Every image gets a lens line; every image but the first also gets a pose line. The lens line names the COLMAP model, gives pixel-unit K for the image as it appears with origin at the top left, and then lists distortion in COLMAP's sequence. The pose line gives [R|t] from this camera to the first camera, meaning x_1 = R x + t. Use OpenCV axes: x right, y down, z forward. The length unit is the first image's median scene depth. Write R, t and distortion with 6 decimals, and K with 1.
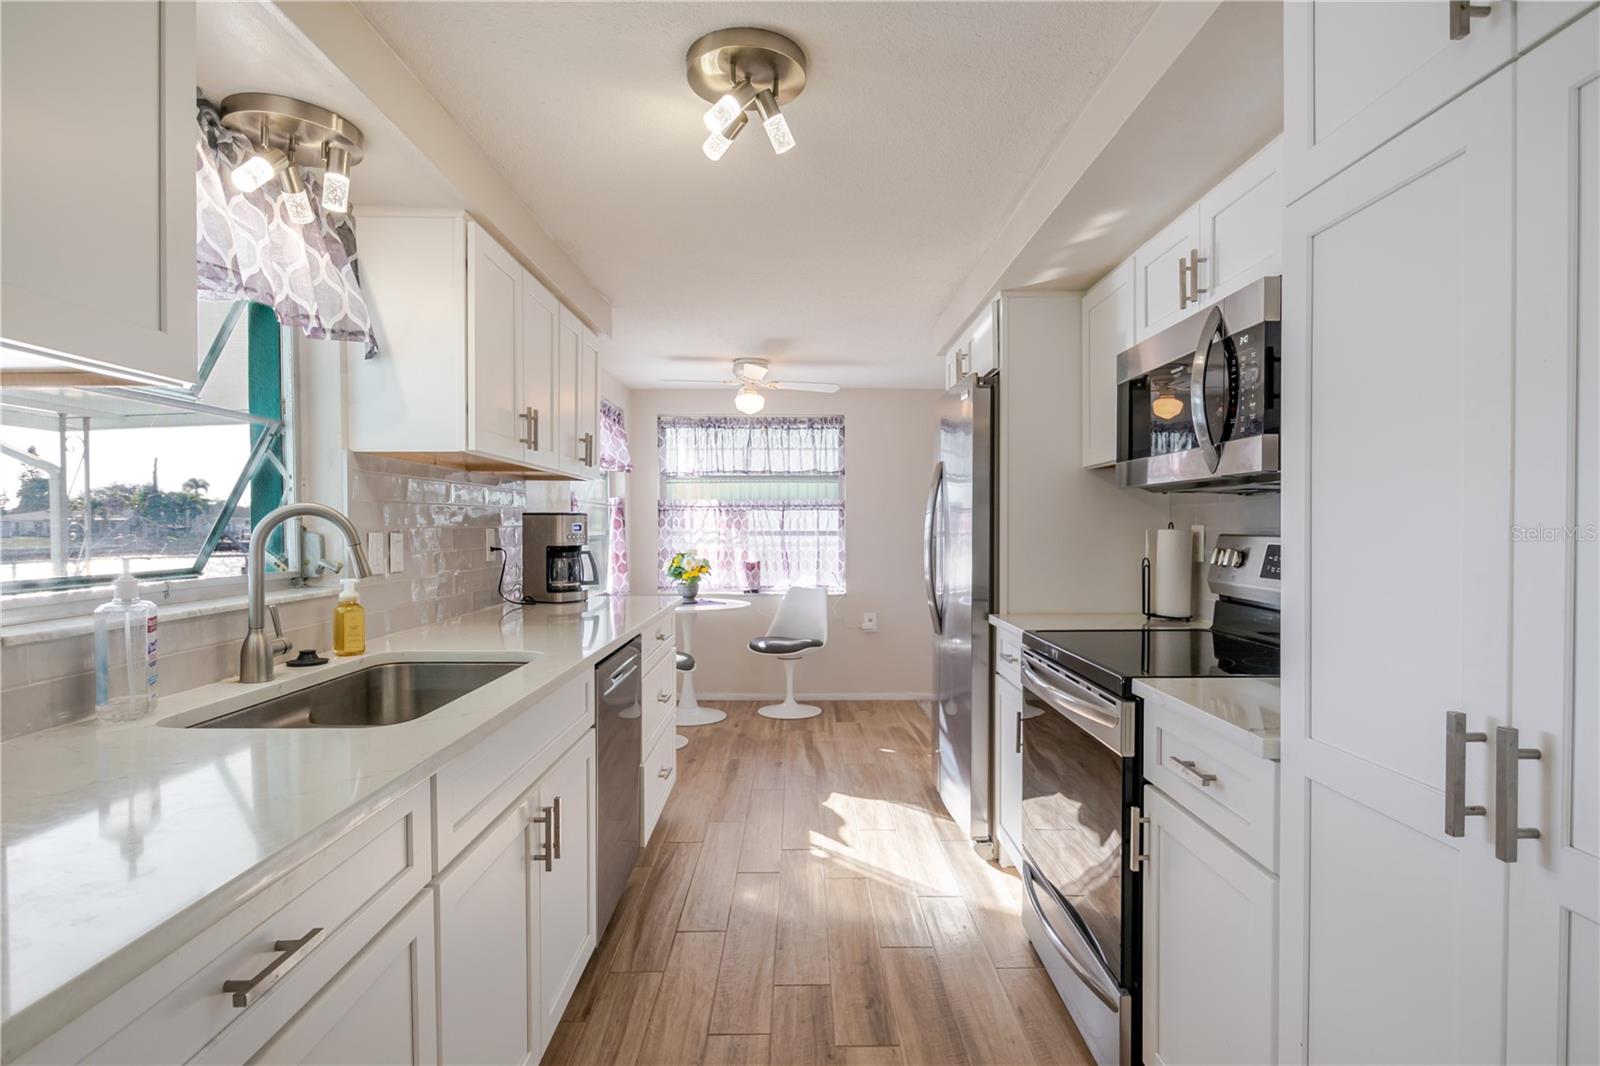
lens RADIAL K [[811.1, 0, 807.7], [0, 811.1, 538.4], [0, 0, 1]] dist [-0.002749, -0.001182]
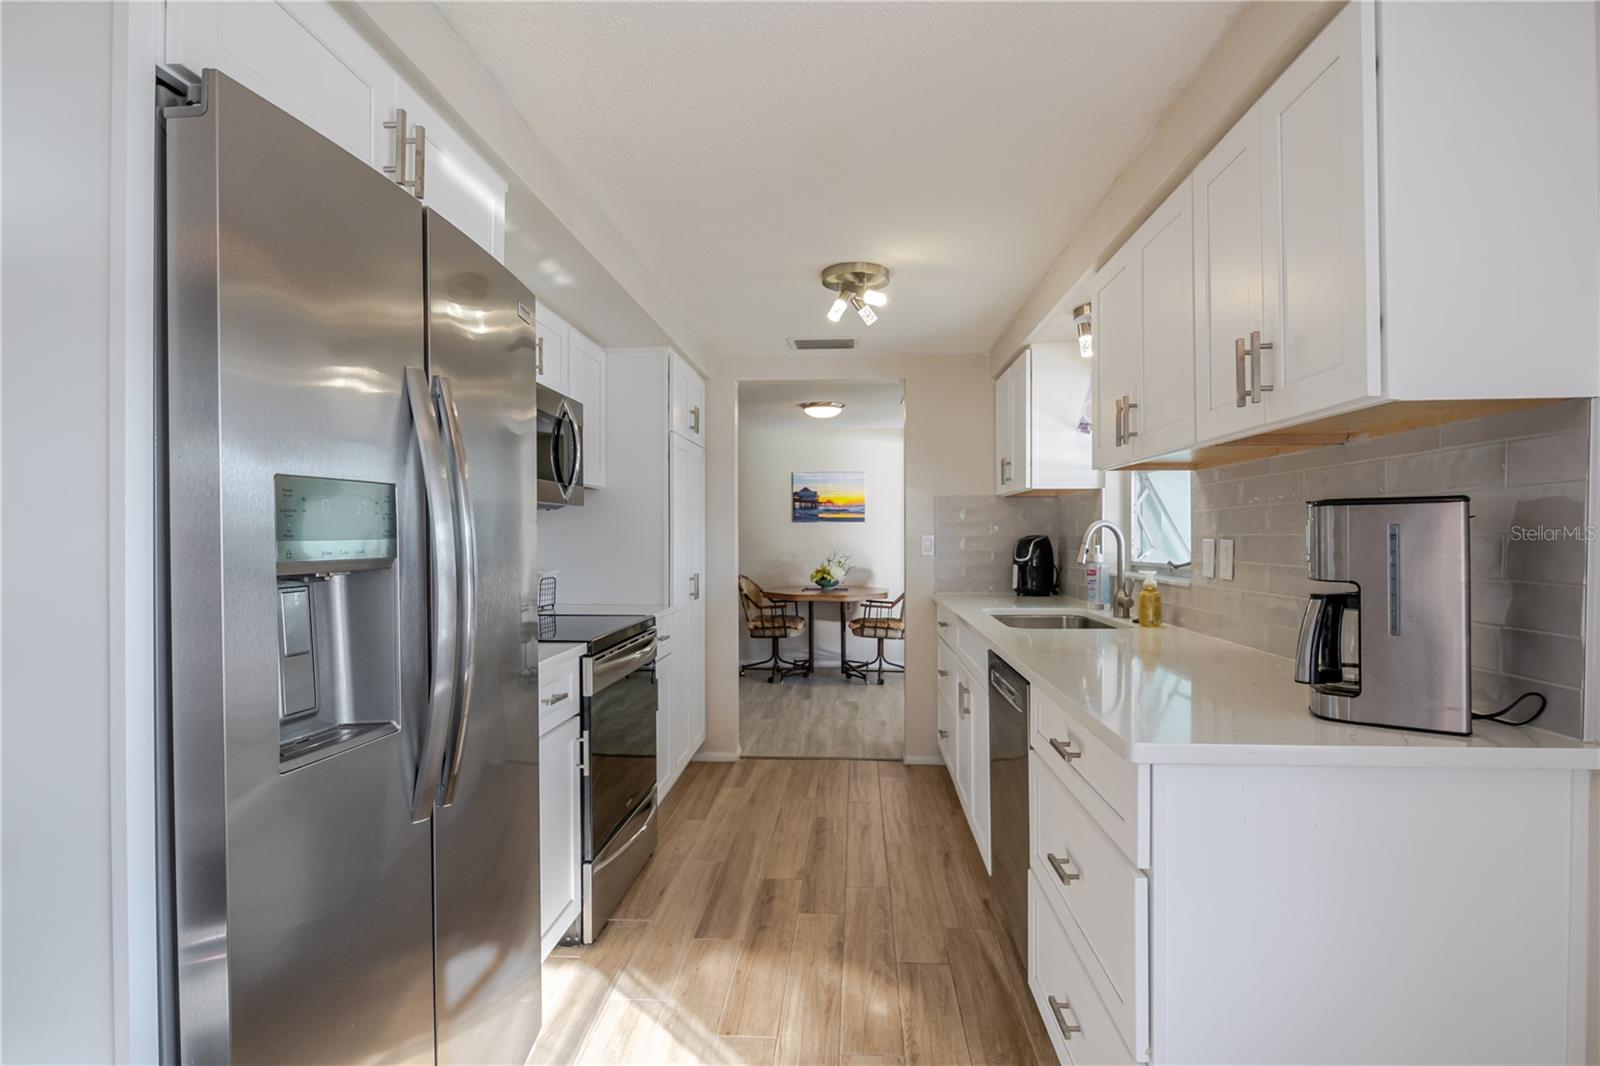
lens RADIAL K [[825.2, 0, 800.0], [0, 825.2, 533.0], [0, 0, 1]] dist [-0.000580, 0.000066]
pose [[-0.997033, 0.003439, 0.076905, -0.046233], [0.004353, 0.999922, 0.011730, -0.019950], [-0.076859, 0.012030, -0.996969, 1.429146]]
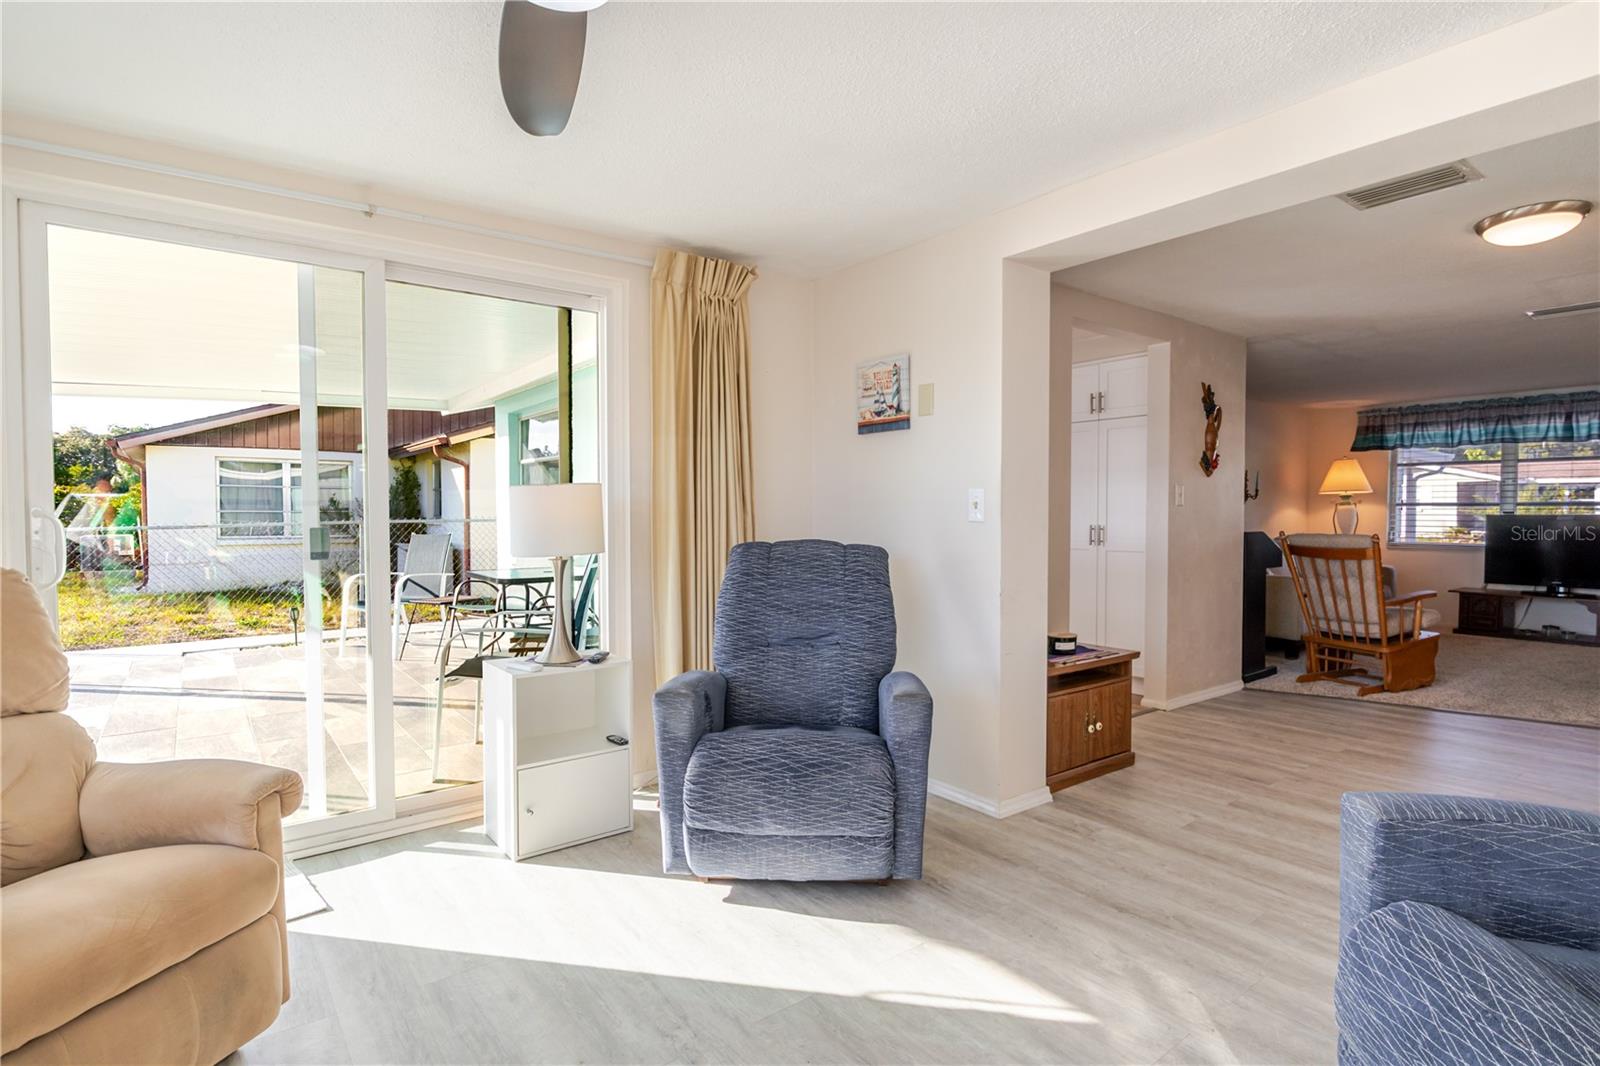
lens RADIAL K [[811.1, 0, 807.7], [0, 811.1, 538.4], [0, 0, 1]] dist [-0.002749, -0.001182]
pose [[0.801271, -0.017825, 0.598036, -1.163394], [0.009194, 0.999805, 0.017481, 0.045563], [-0.598231, -0.008509, 0.801278, -0.671254]]
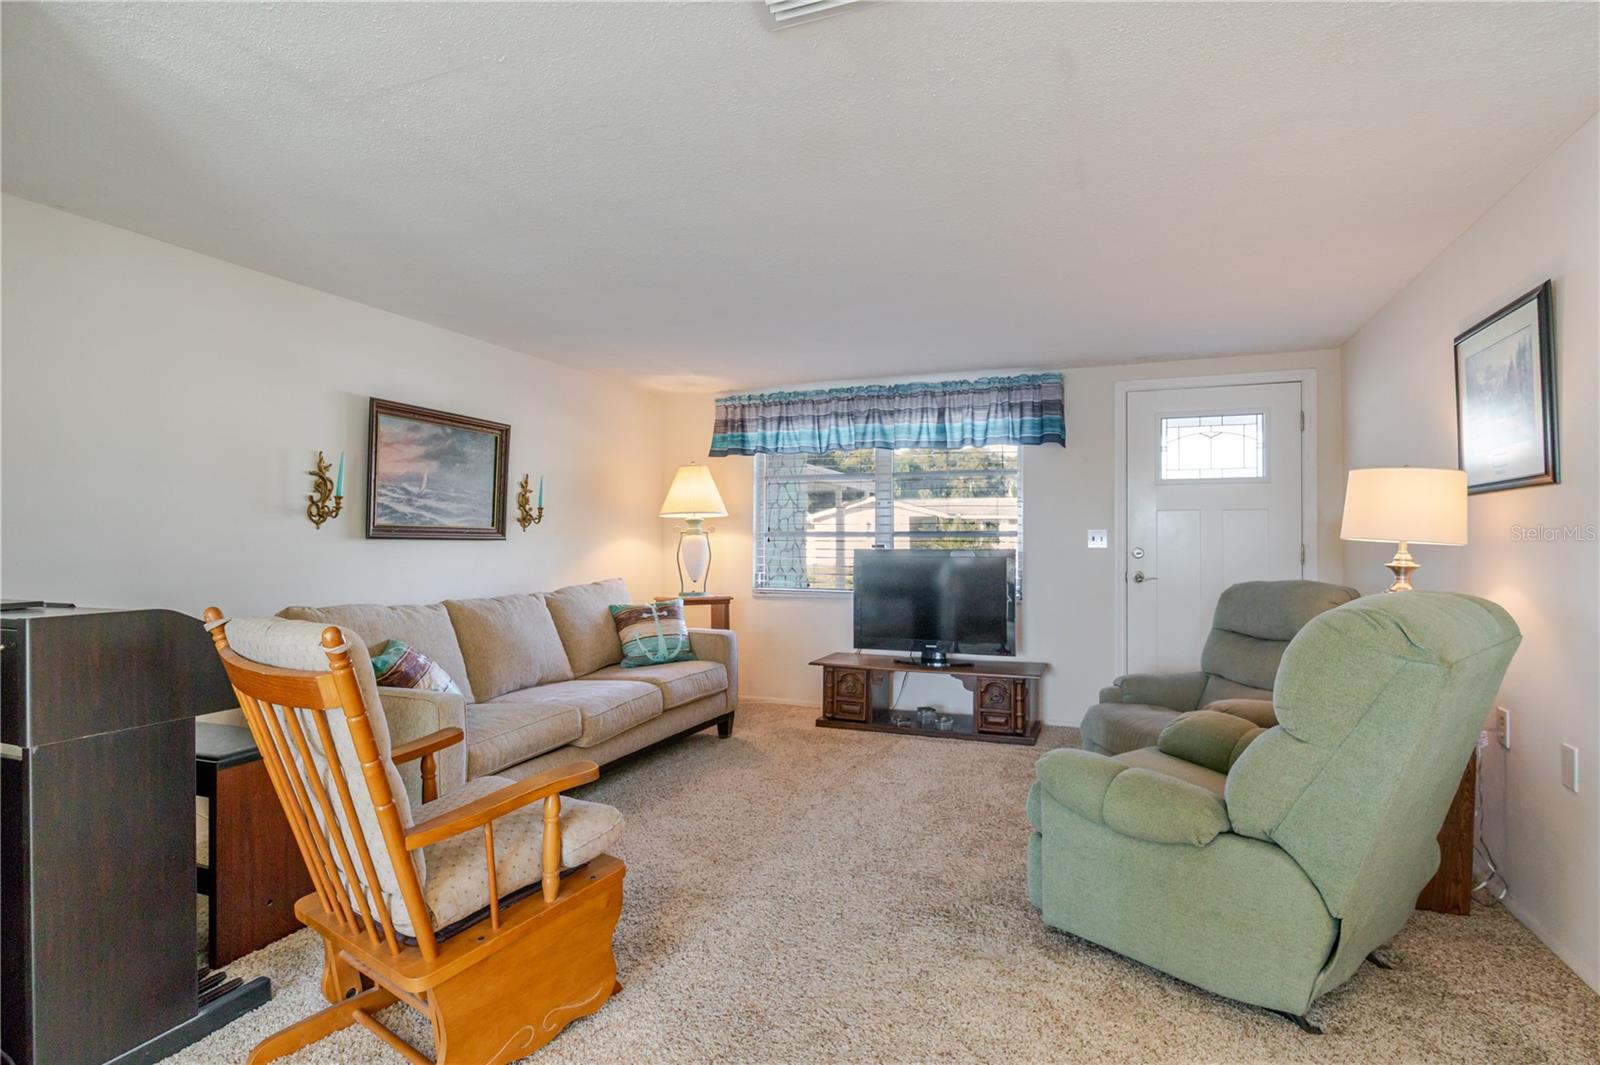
lens RADIAL K [[825.2, 0, 800.0], [0, 825.2, 532.5], [0, 0, 1]] dist [-0.000580, 0.000066]
pose [[0.390457, 0.013052, 0.920529, 0.231295], [0.014343, 0.999692, -0.020258, 0.034599], [-0.920510, 0.021113, 0.390149, -0.516912]]
